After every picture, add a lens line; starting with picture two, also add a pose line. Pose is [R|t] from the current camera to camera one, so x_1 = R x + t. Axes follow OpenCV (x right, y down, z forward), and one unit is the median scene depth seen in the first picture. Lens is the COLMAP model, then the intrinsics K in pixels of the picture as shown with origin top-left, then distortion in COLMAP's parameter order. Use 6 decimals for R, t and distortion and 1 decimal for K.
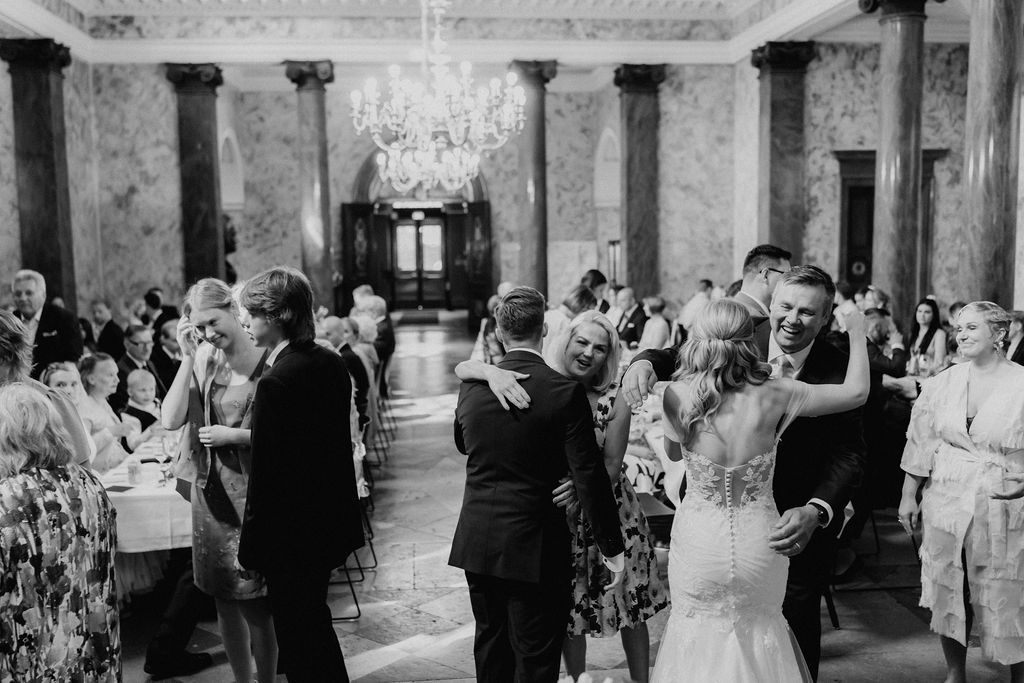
lens RADIAL K [[942.9, 0, 484.2], [0, 942.9, 343.2], [0, 0, 1]] dist [-0.023412, 0.000000]
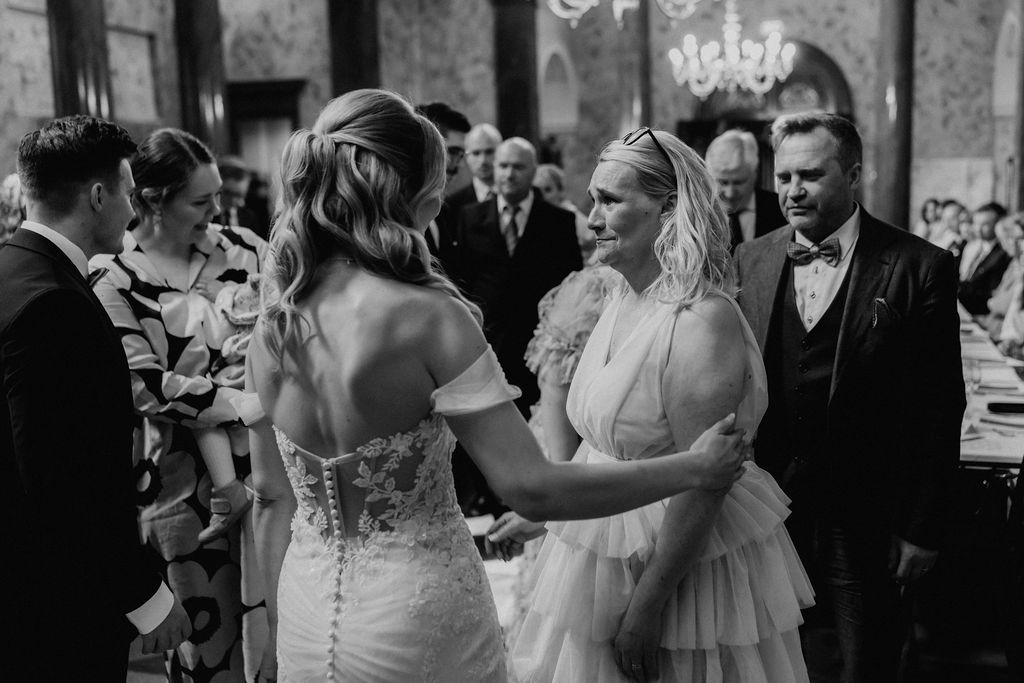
lens RADIAL K [[942.9, 0, 521.1], [0, 942.9, 361.9], [0, 0, 1]] dist [-0.023412, 0.000000]
pose [[0.918941, 0.060239, -0.389768, 0.089827], [-0.029997, 0.996079, 0.083222, 0.013890], [0.393253, -0.064784, 0.917145, 0.113510]]
